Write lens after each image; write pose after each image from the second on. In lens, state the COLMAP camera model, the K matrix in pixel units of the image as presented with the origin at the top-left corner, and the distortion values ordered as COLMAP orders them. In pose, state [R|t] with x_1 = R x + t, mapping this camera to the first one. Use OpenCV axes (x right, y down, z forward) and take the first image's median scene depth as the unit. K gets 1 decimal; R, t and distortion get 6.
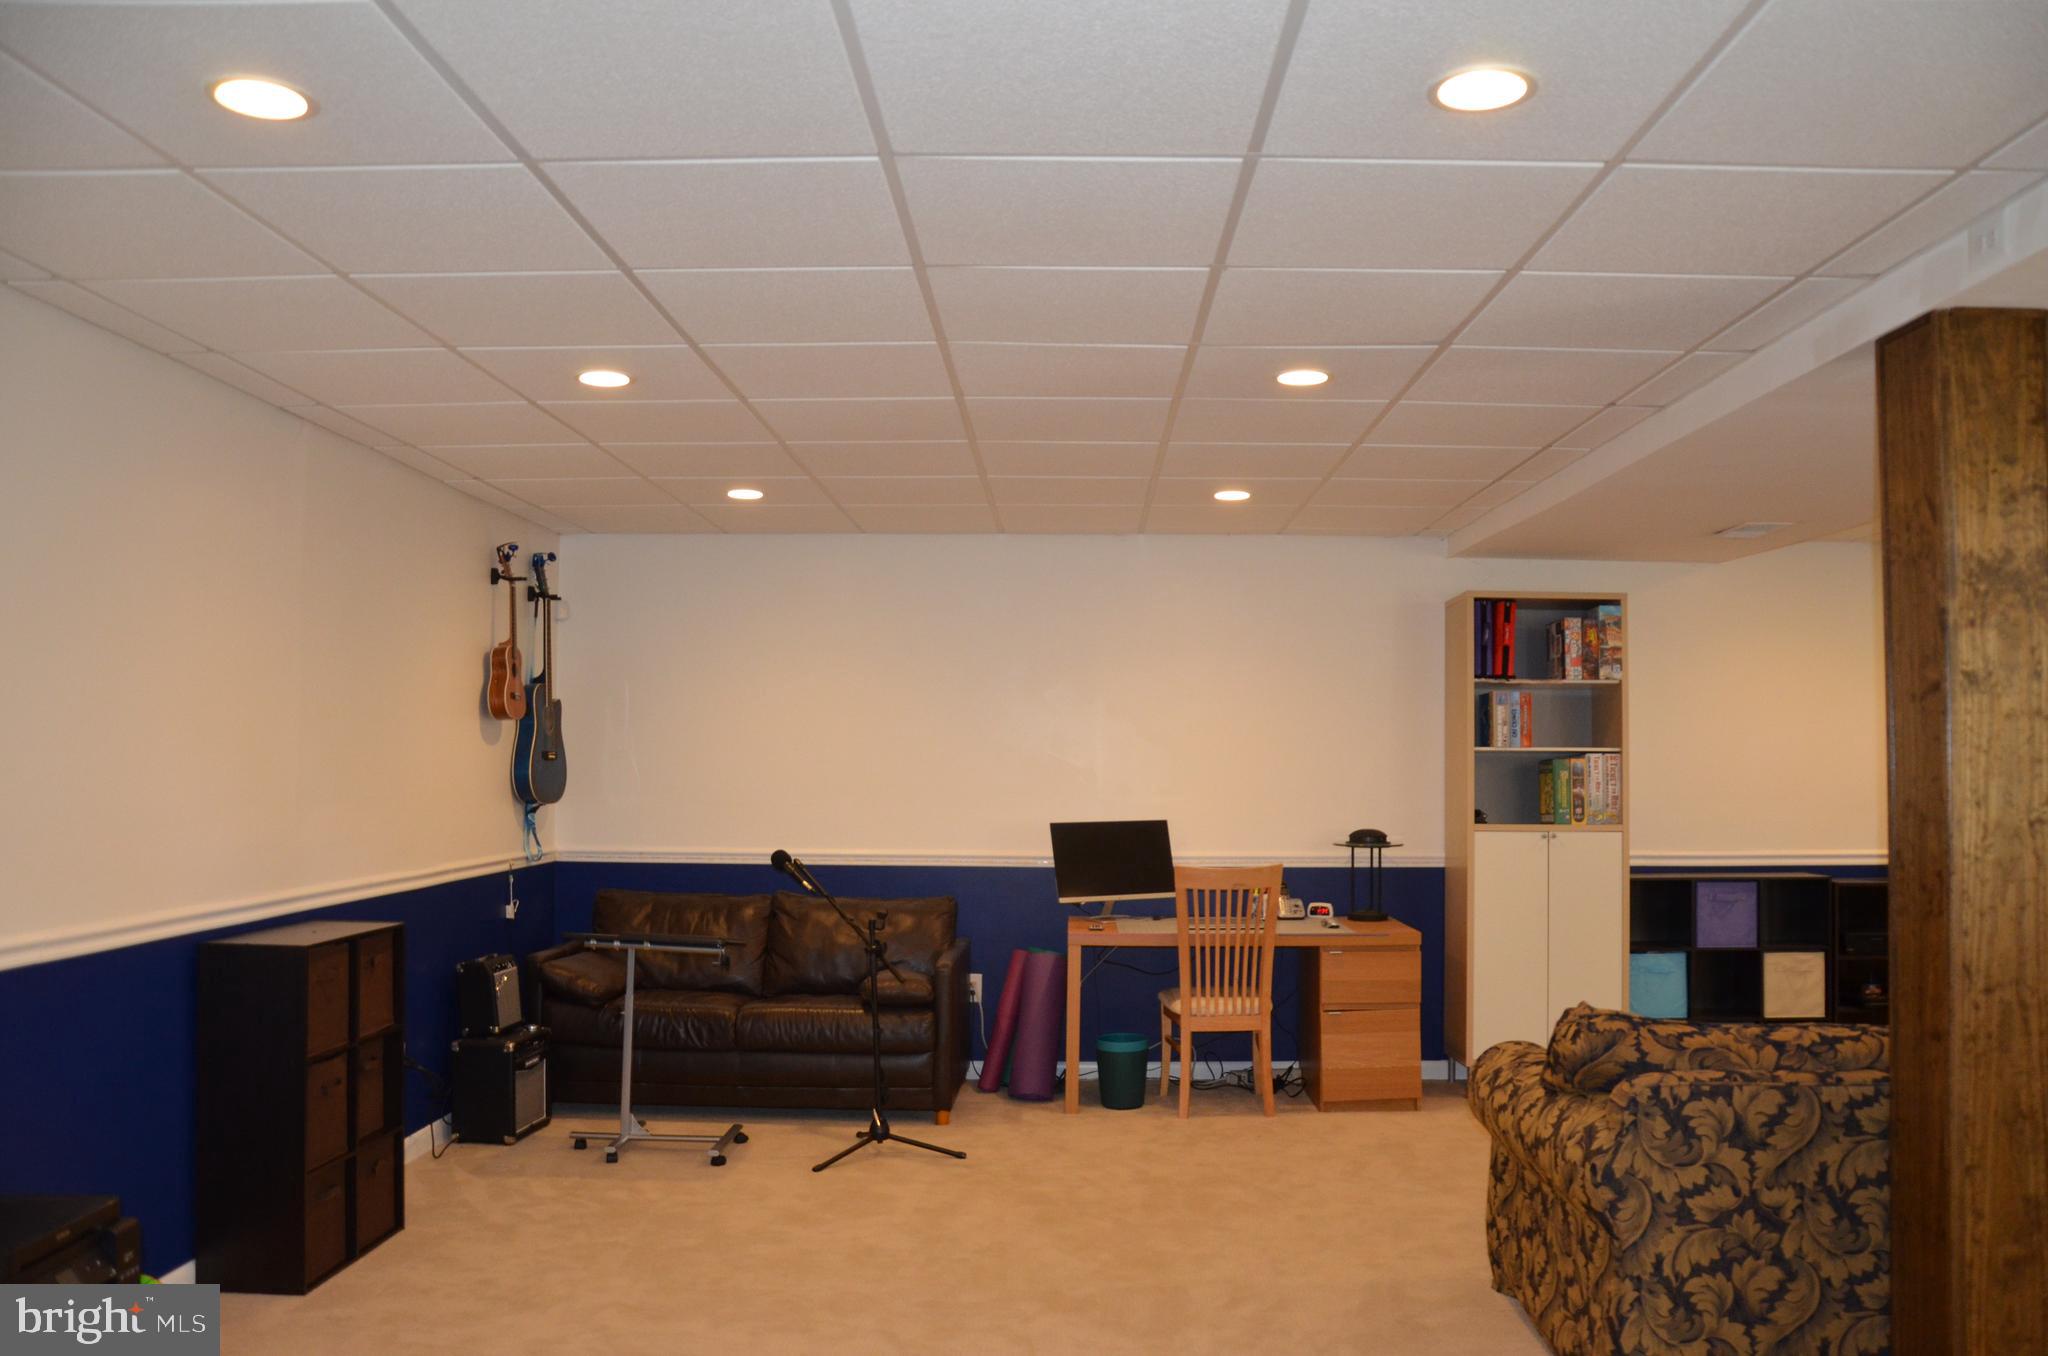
lens RADIAL K [[1605.5, 0, 1055.9], [0, 1605.5, 701.6], [0, 0, 1]] dist [-0.162274, 0.137593]
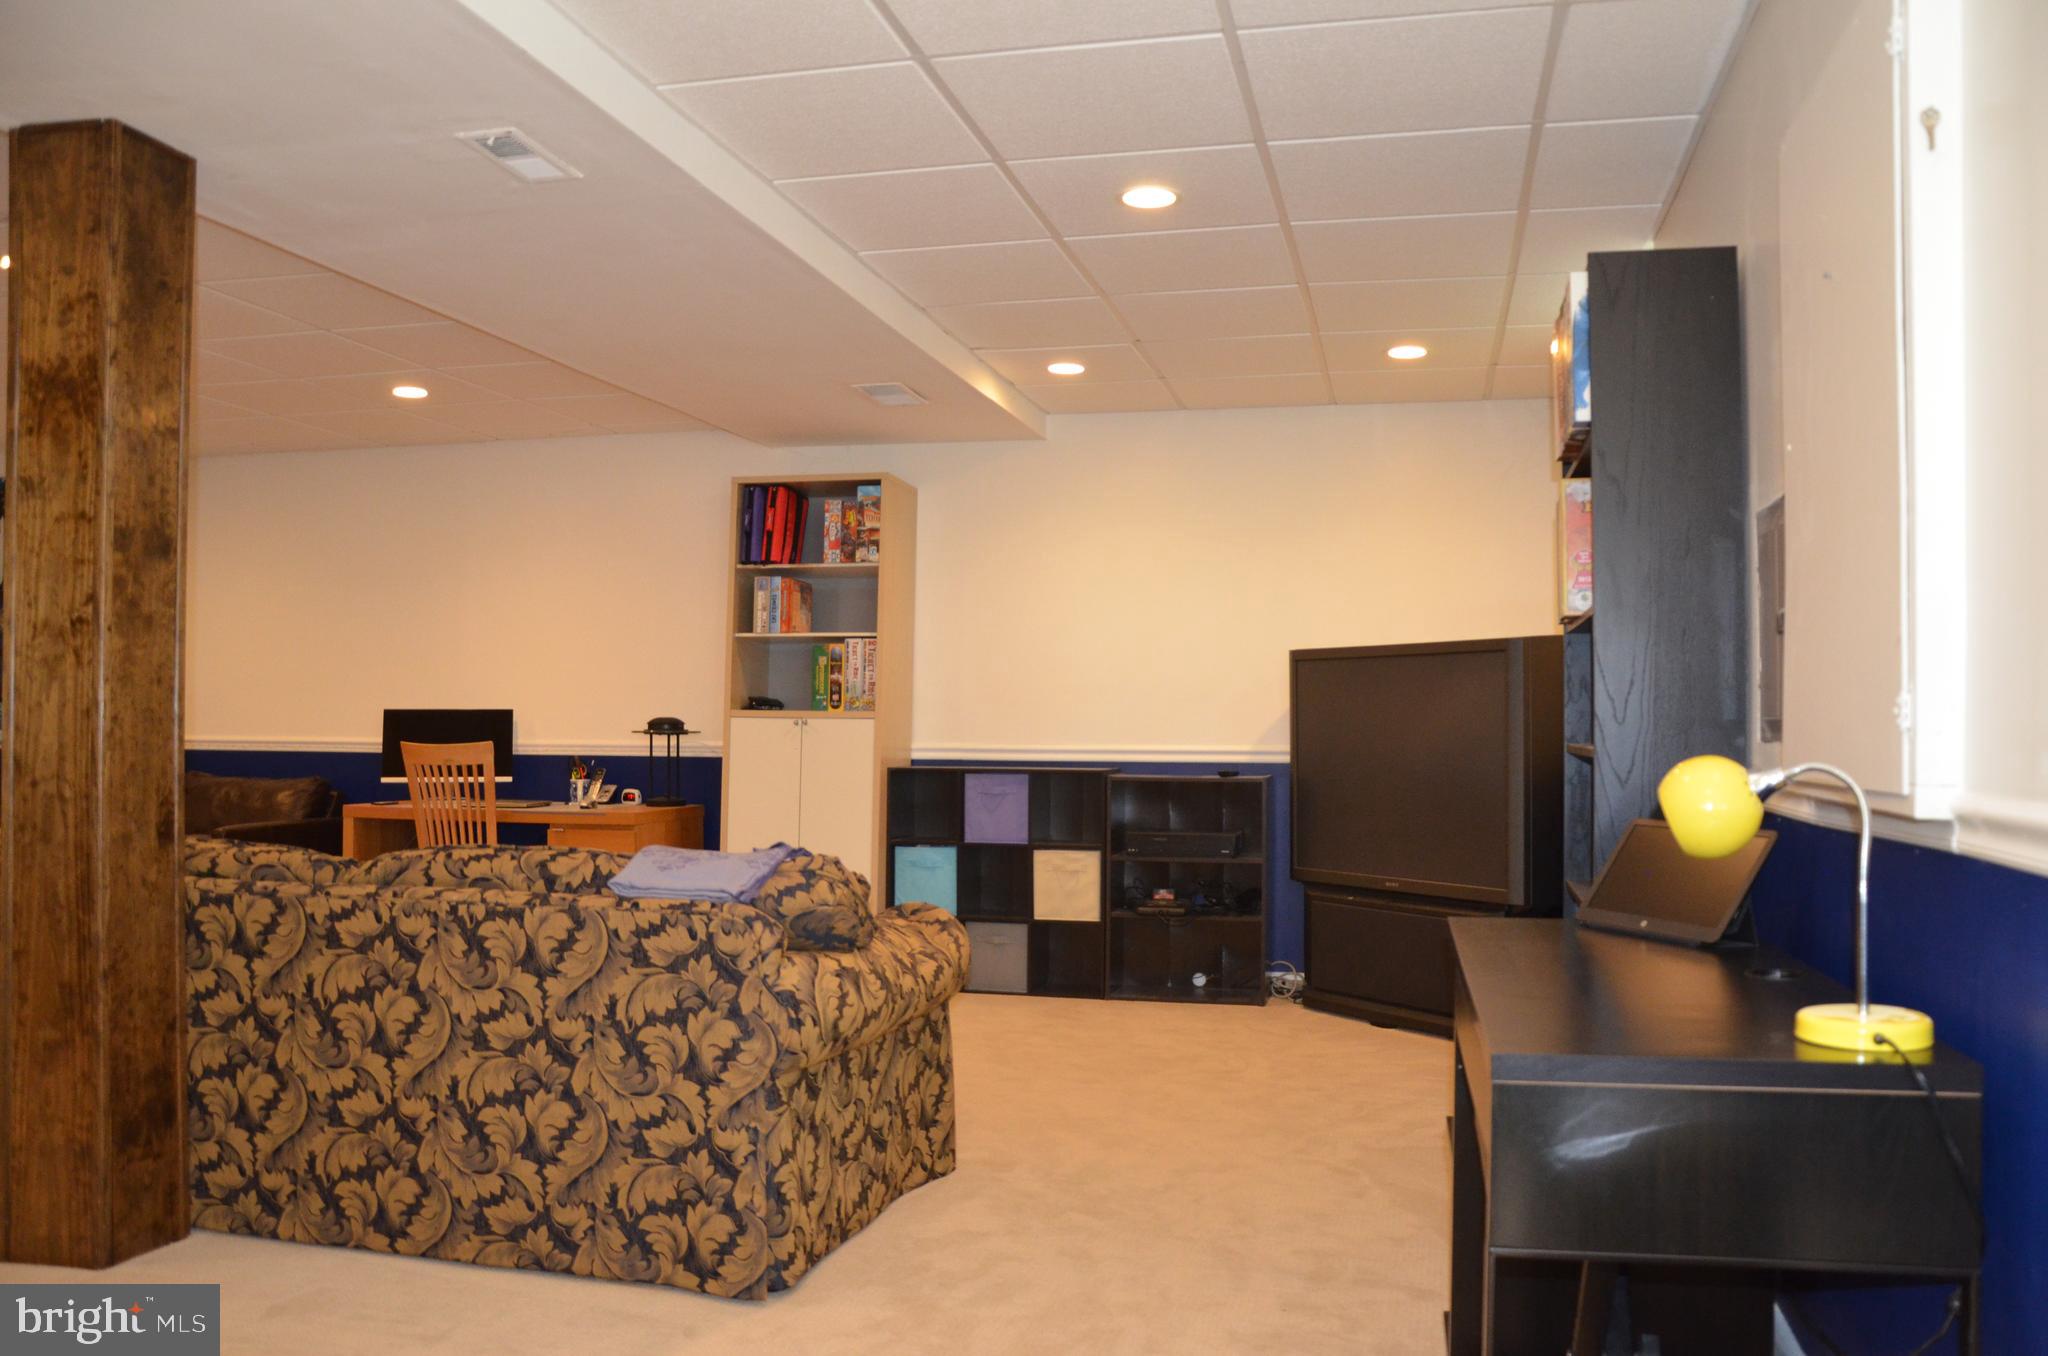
lens RADIAL K [[1605.5, 0, 1055.9], [0, 1605.5, 701.6], [0, 0, 1]] dist [-0.162274, 0.137593]
pose [[0.975932, -0.002338, -0.218063, 1.485440], [0.007041, 0.999759, 0.020793, 0.114089], [0.217961, -0.021828, 0.975713, 0.138322]]
